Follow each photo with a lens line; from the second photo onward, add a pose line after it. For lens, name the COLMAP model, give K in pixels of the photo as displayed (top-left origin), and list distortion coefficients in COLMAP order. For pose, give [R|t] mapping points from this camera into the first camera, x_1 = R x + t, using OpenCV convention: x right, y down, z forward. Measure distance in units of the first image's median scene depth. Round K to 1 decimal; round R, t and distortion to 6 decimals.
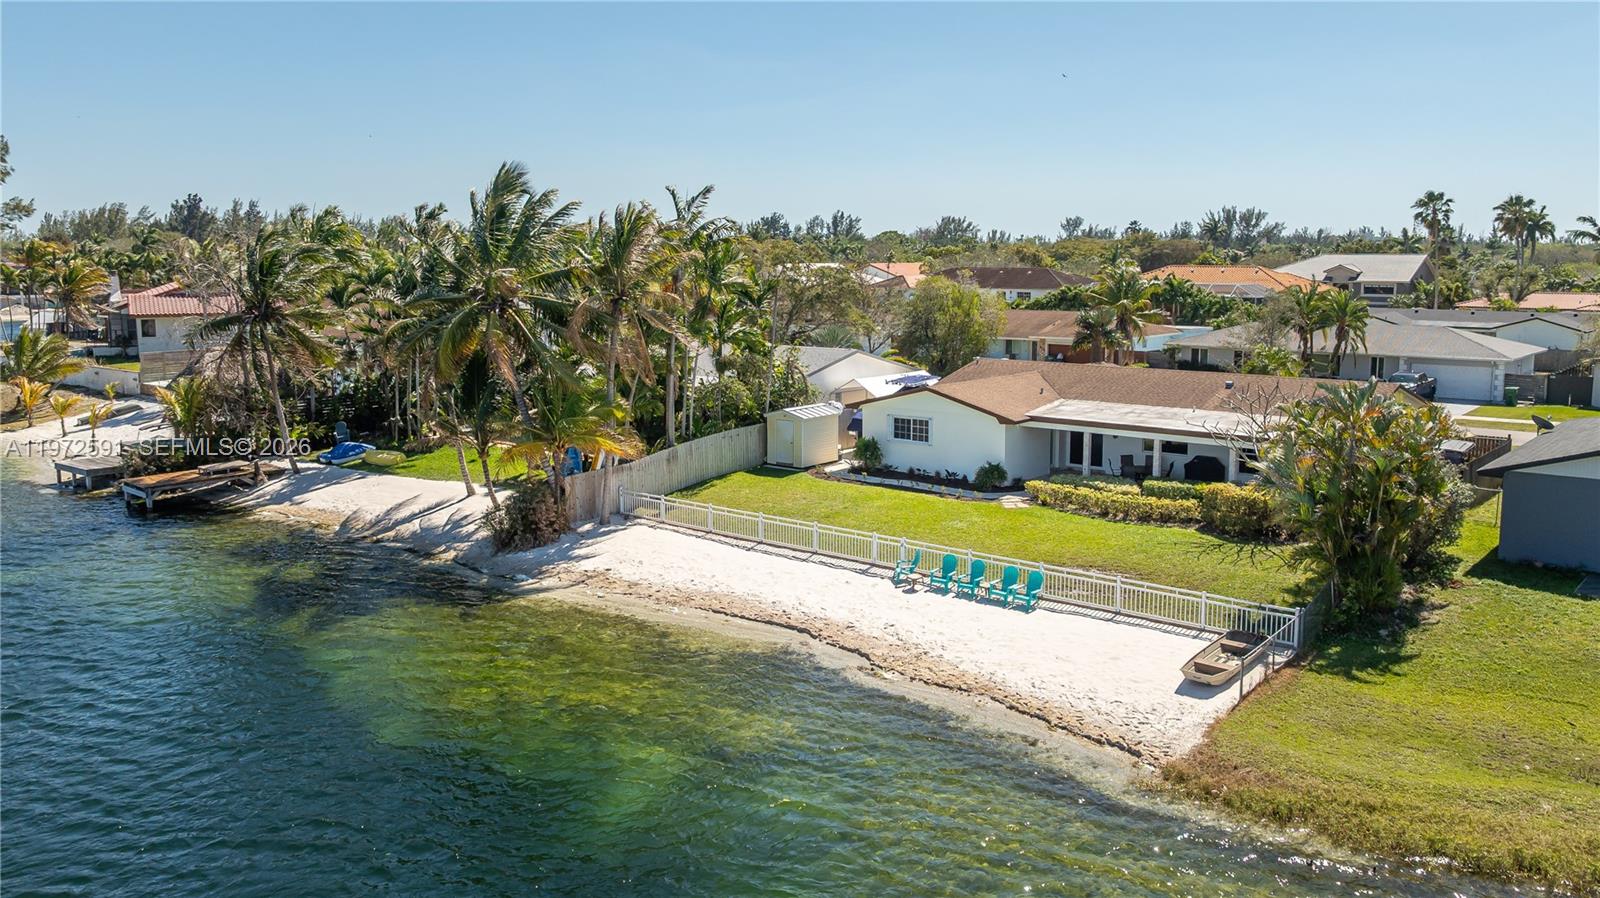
lens RADIAL K [[1283.5, 0, 798.2], [0, 1283.5, 439.0], [0, 0, 1]] dist [-0.036127, 0.004456]
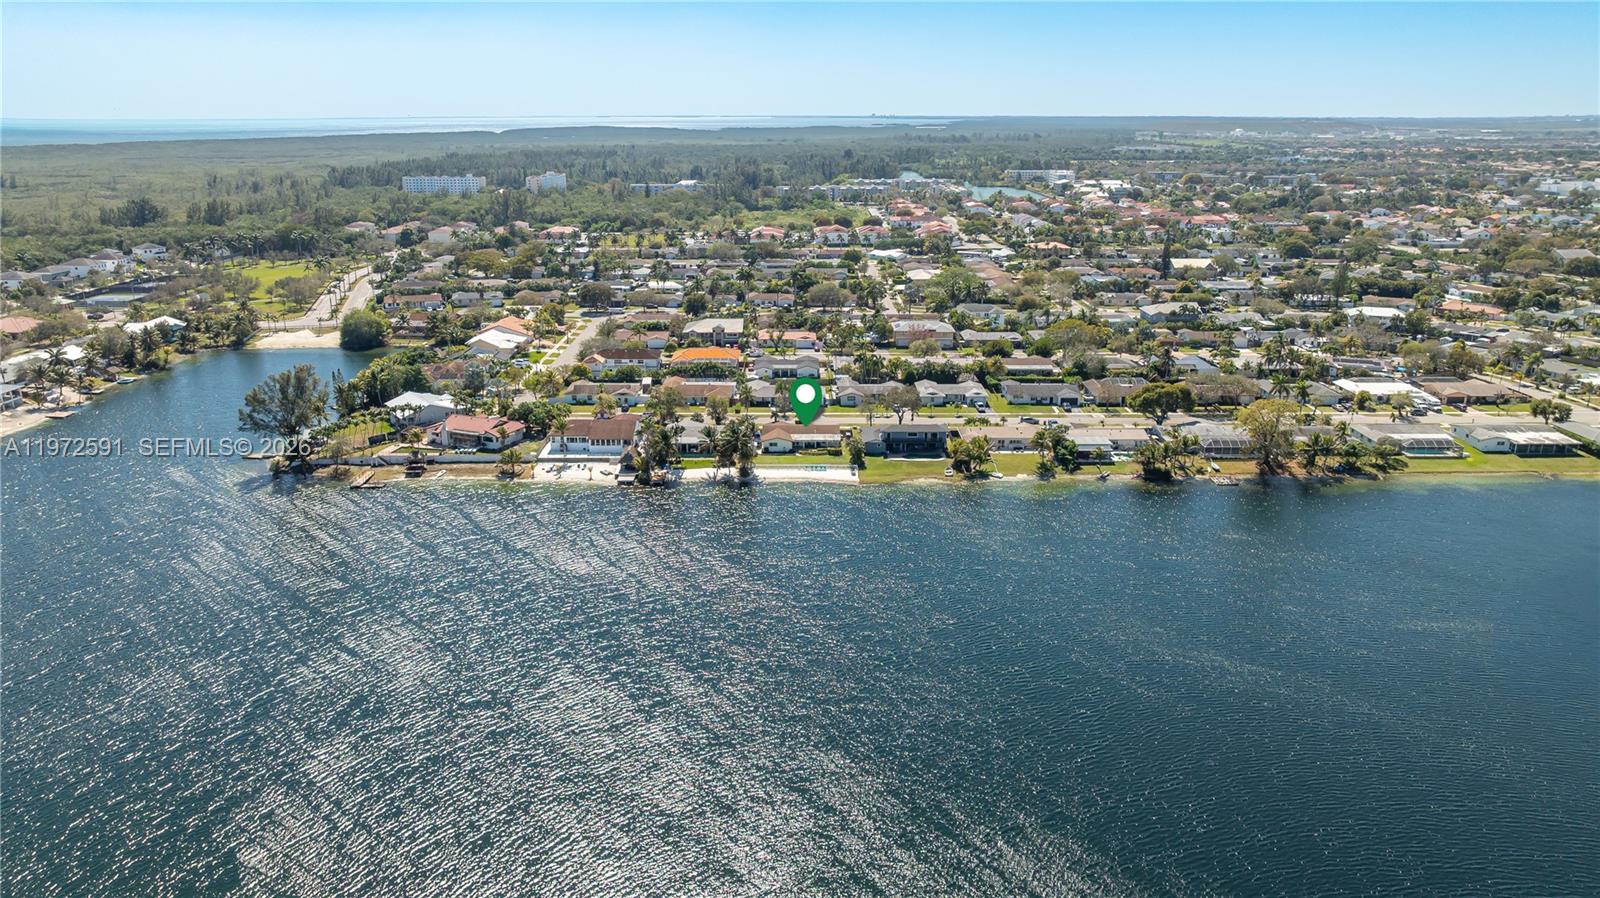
lens RADIAL K [[1128.8, 0, 804.9], [0, 1128.8, 451.7], [0, 0, 1]] dist [-0.031034, 0.027498]
pose [[0.761411, -0.183331, 0.621807, -3.123513], [0.089177, 0.979681, 0.179646, -0.920141], [-0.642107, -0.081333, 0.762288, -3.134359]]
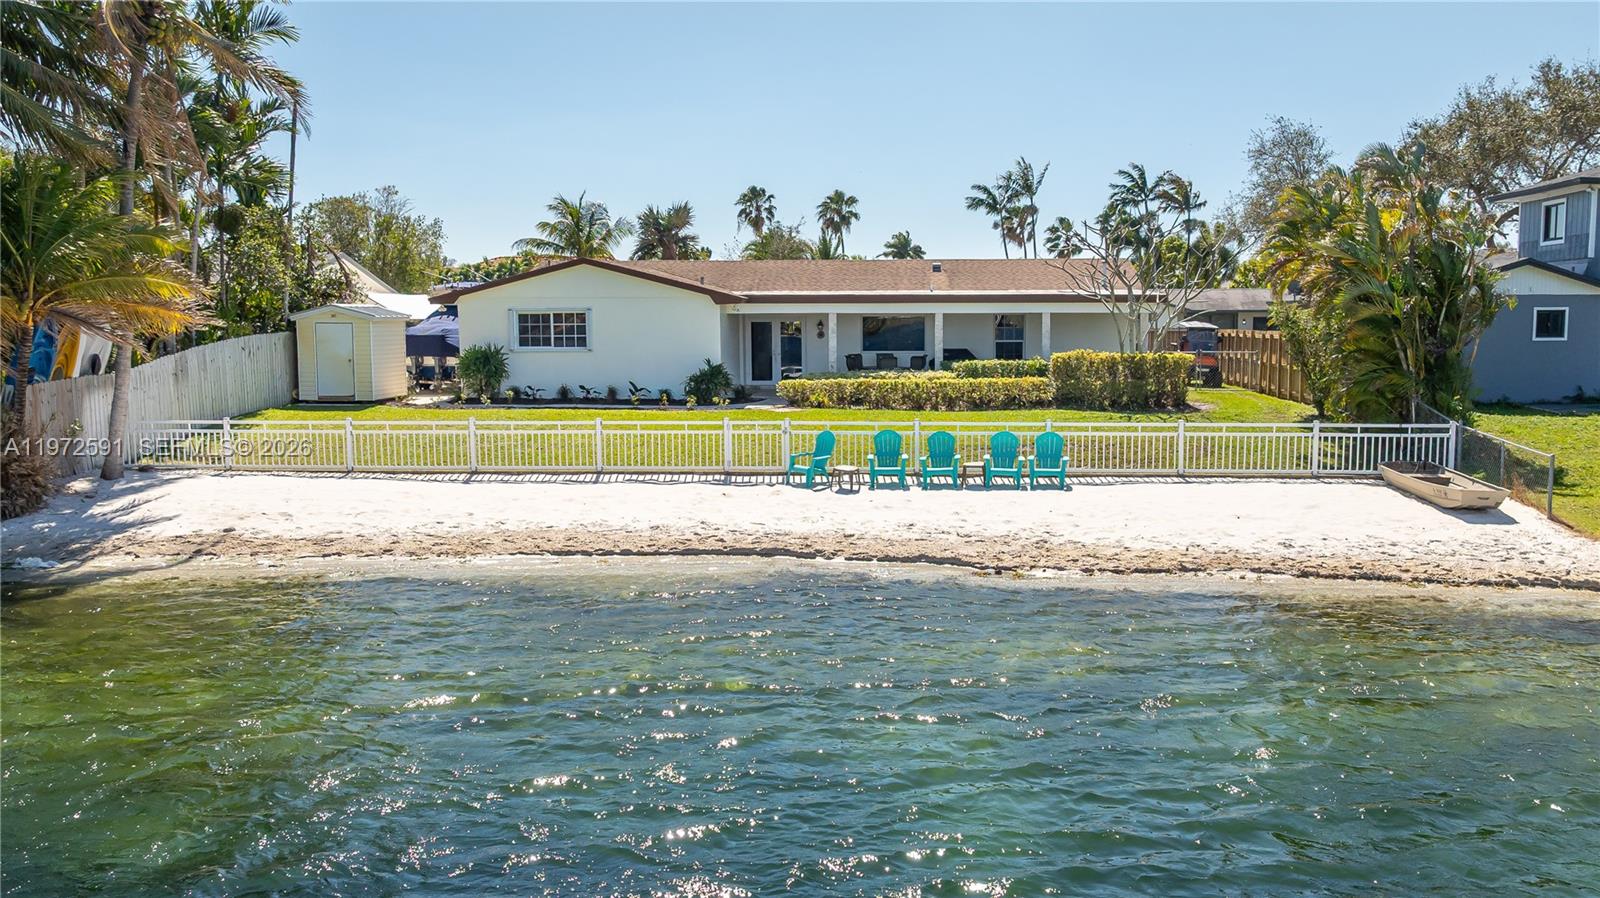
lens RADIAL K [[1456.0, 0, 858.1], [0, 1456.0, 494.0], [0, 0, 1]] dist [-0.020221, 0.000000]
pose [[0.798138, -0.071631, 0.598201, -0.238922], [0.088977, 0.996034, 0.000554, 0.090782], [-0.595868, 0.052784, 0.801346, 0.342857]]
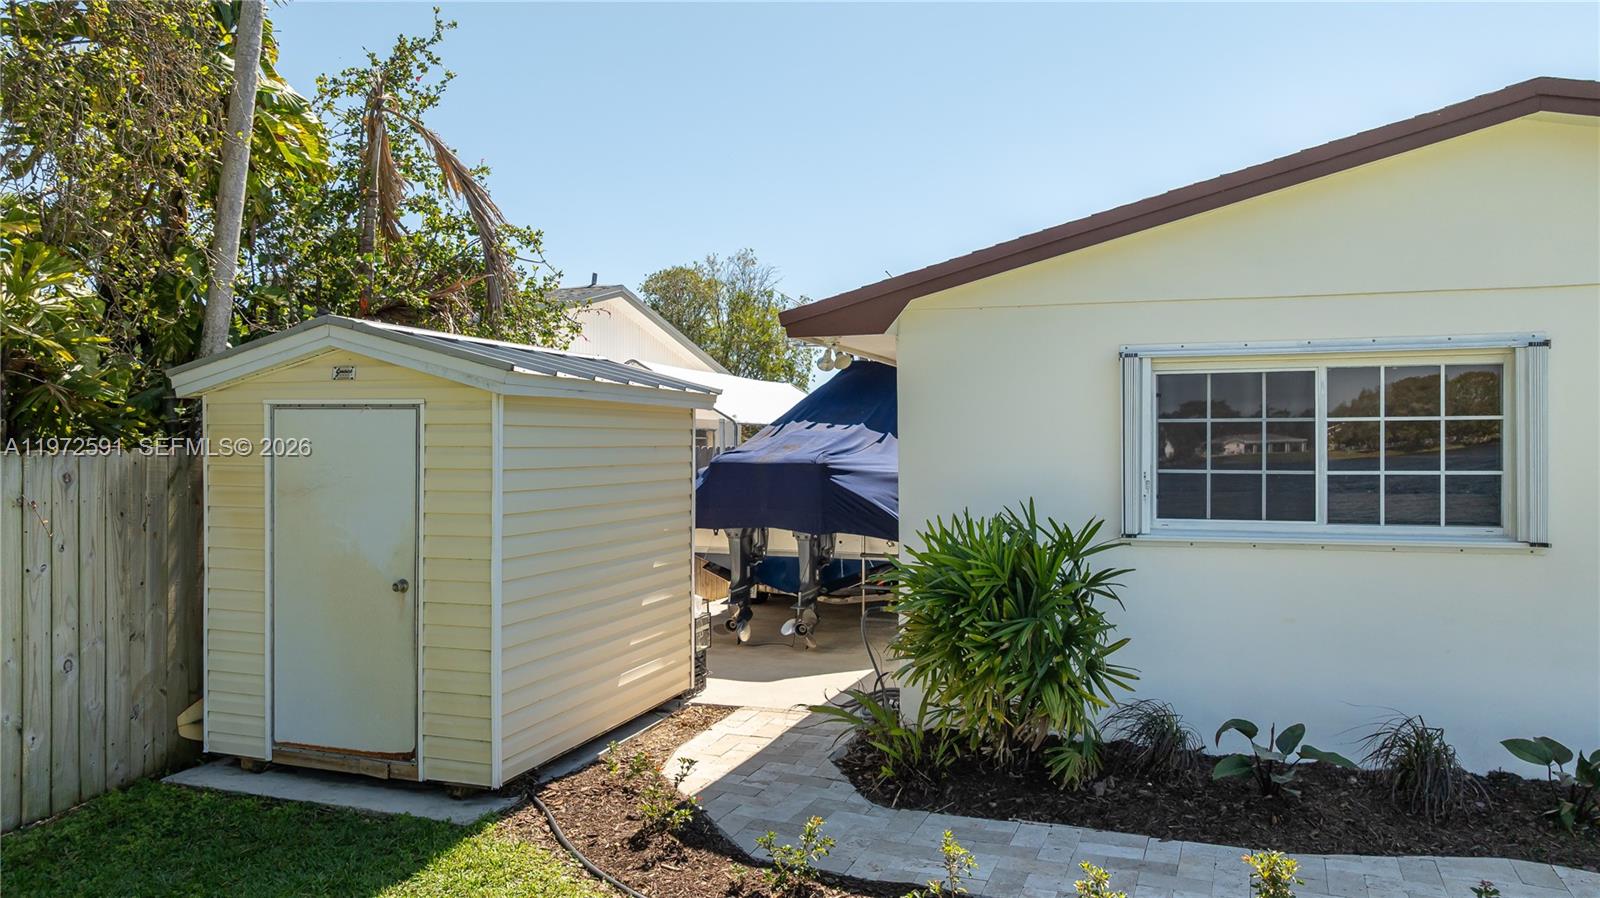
lens RADIAL K [[1128.8, 0, 802.3], [0, 1128.8, 444.1], [0, 0, 1]] dist [-0.031034, 0.027498]
pose [[0.934460, 0.003406, 0.356052, -0.008263], [0.050289, 0.988668, -0.141441, 0.007274], [-0.352499, 0.150077, 0.923700, 0.940570]]
